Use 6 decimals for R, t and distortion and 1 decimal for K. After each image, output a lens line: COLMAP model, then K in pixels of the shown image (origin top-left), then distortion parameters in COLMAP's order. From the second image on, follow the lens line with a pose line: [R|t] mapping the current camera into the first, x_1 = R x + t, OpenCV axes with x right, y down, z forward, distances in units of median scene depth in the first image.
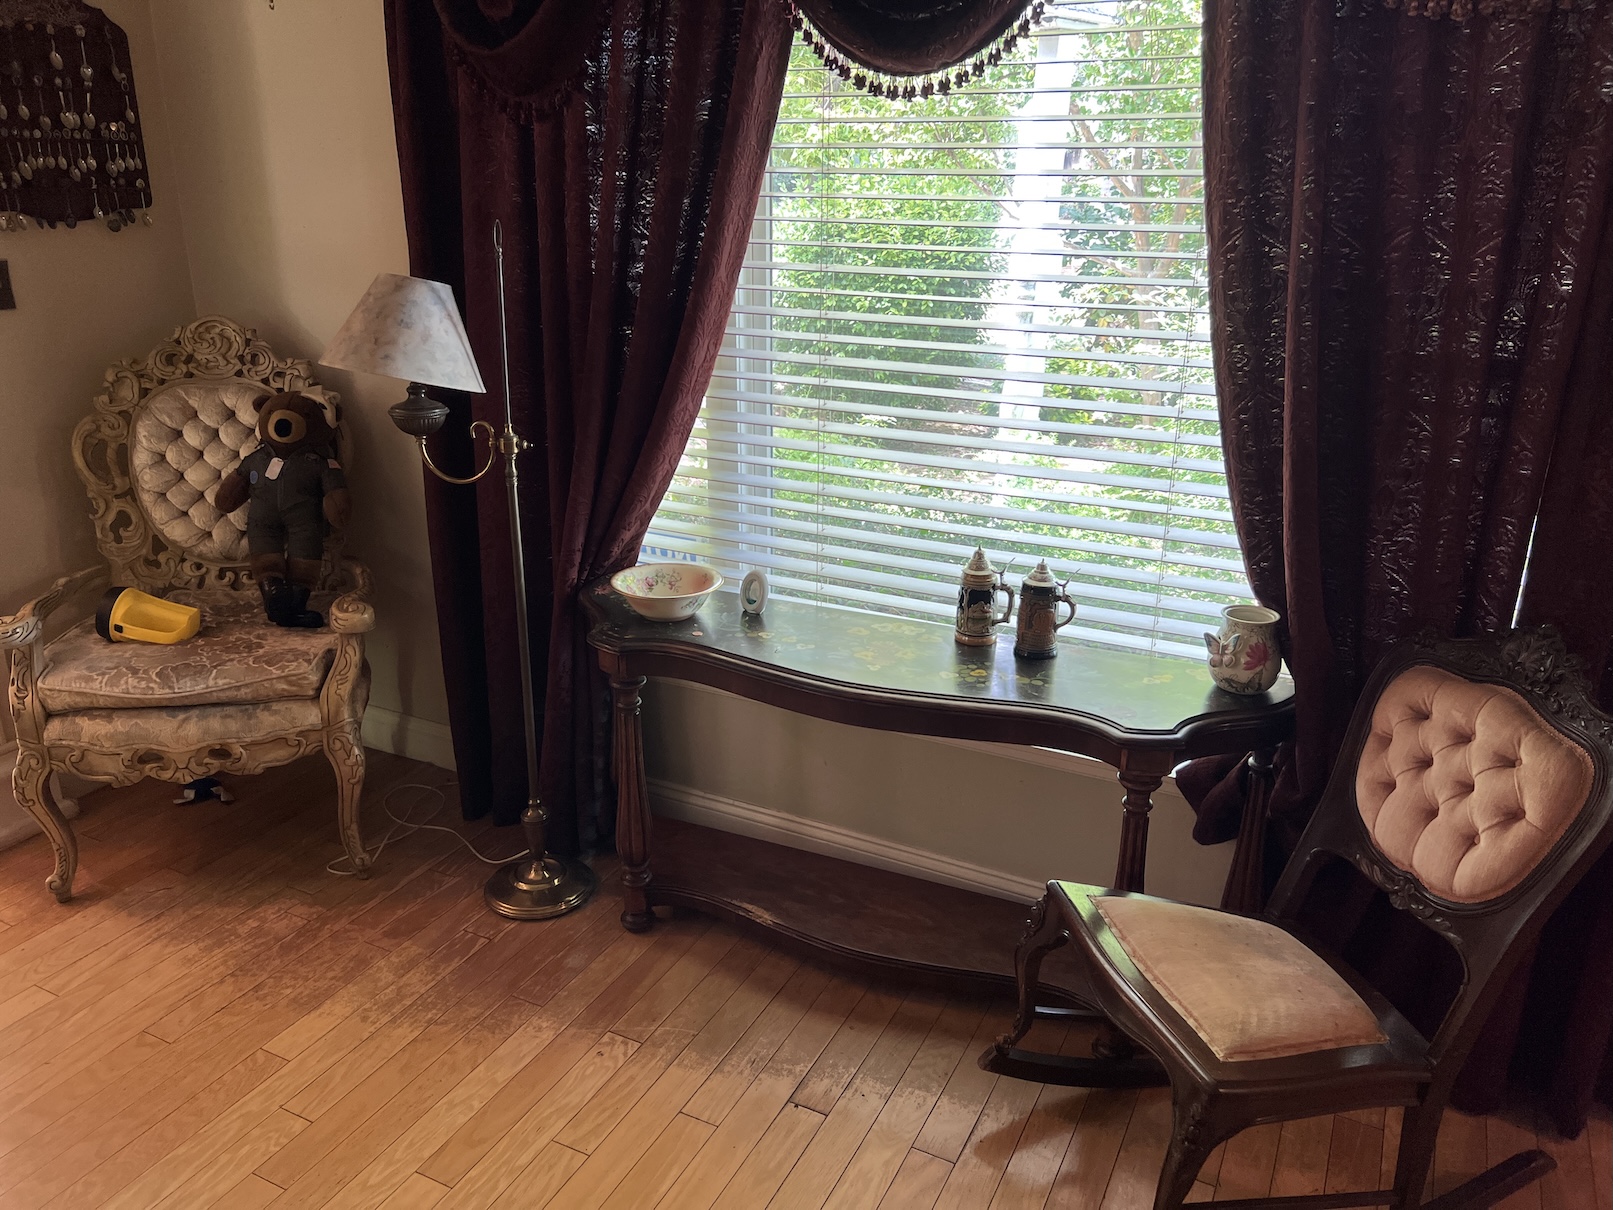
lens RADIAL K [[1199.3, 0, 806.5], [0, 1199.3, 605.0], [0, 0, 1]] dist [0.004362, 0.002346]
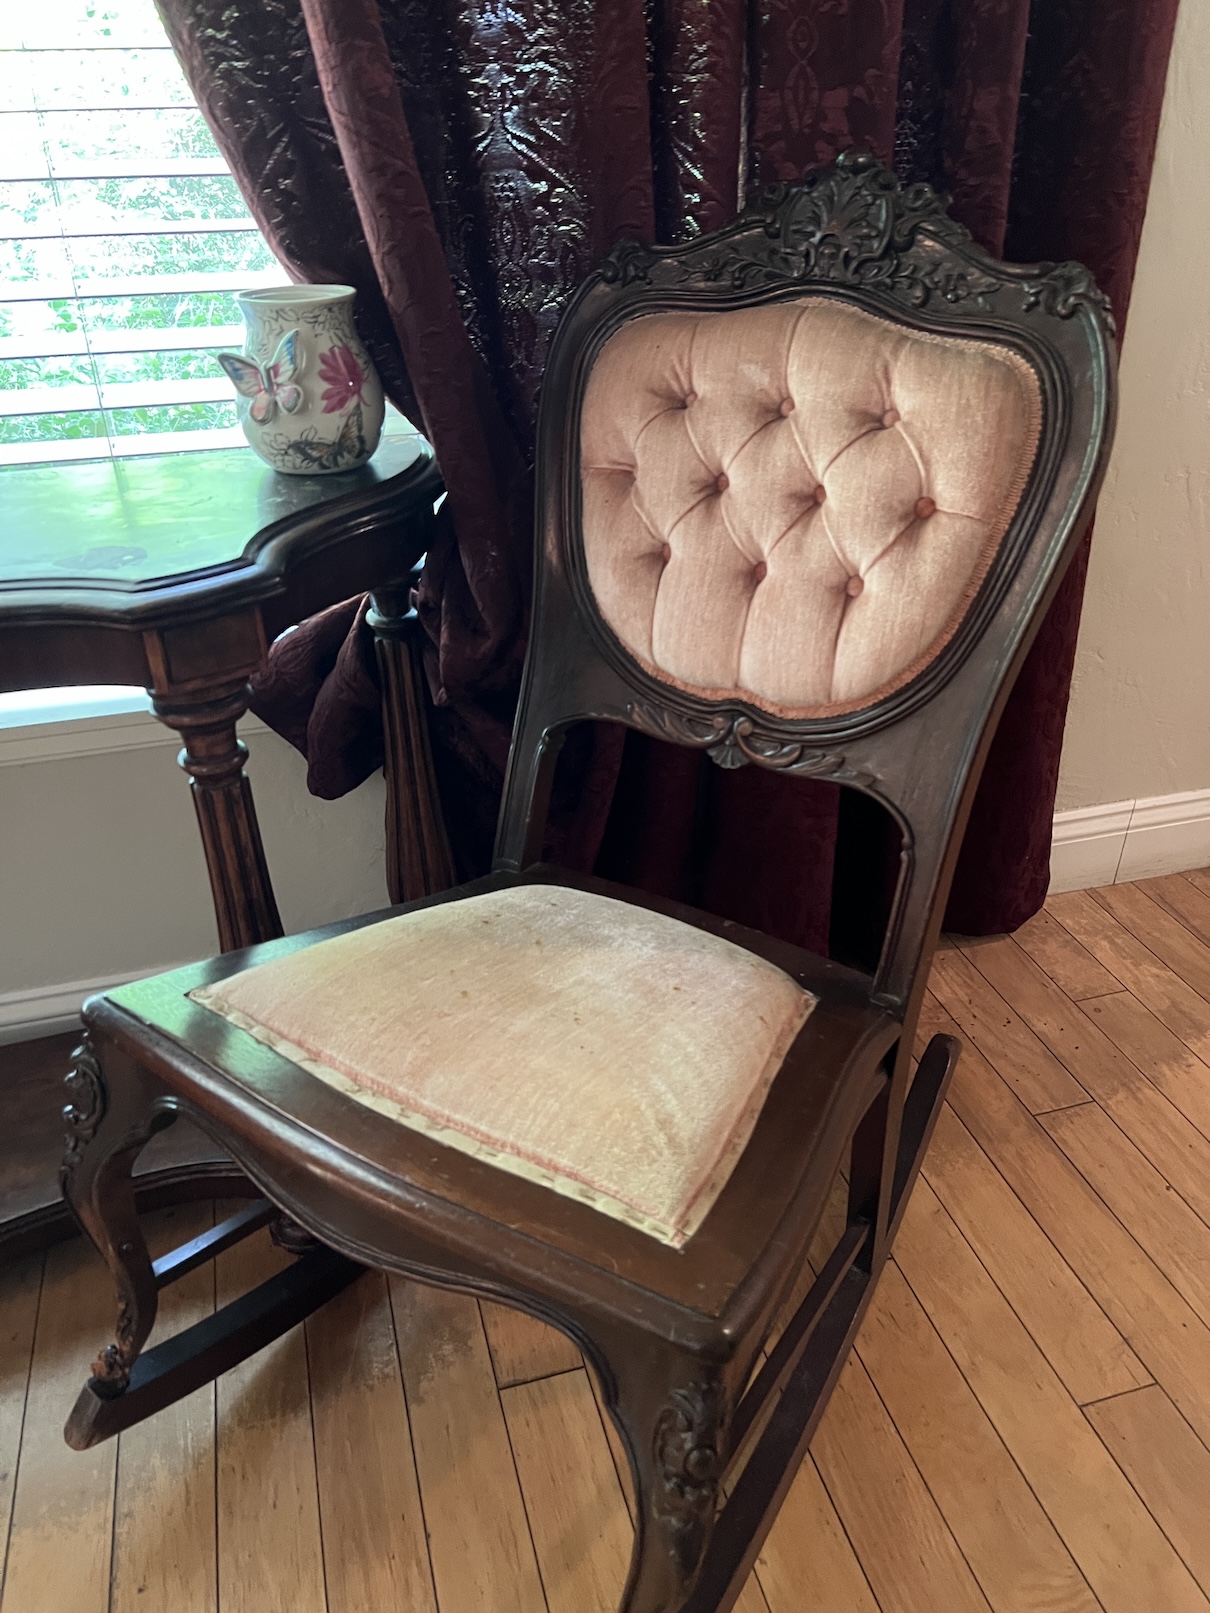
lens RADIAL K [[1254.8, 0, 605.0], [0, 1254.8, 806.5], [0, 0, 1]] dist [0.032172, -0.001223]
pose [[0.728869, -0.352076, 0.587190, 0.102698], [0.247696, 0.935152, 0.253252, 0.102133], [-0.638277, -0.039143, 0.768811, 0.555797]]
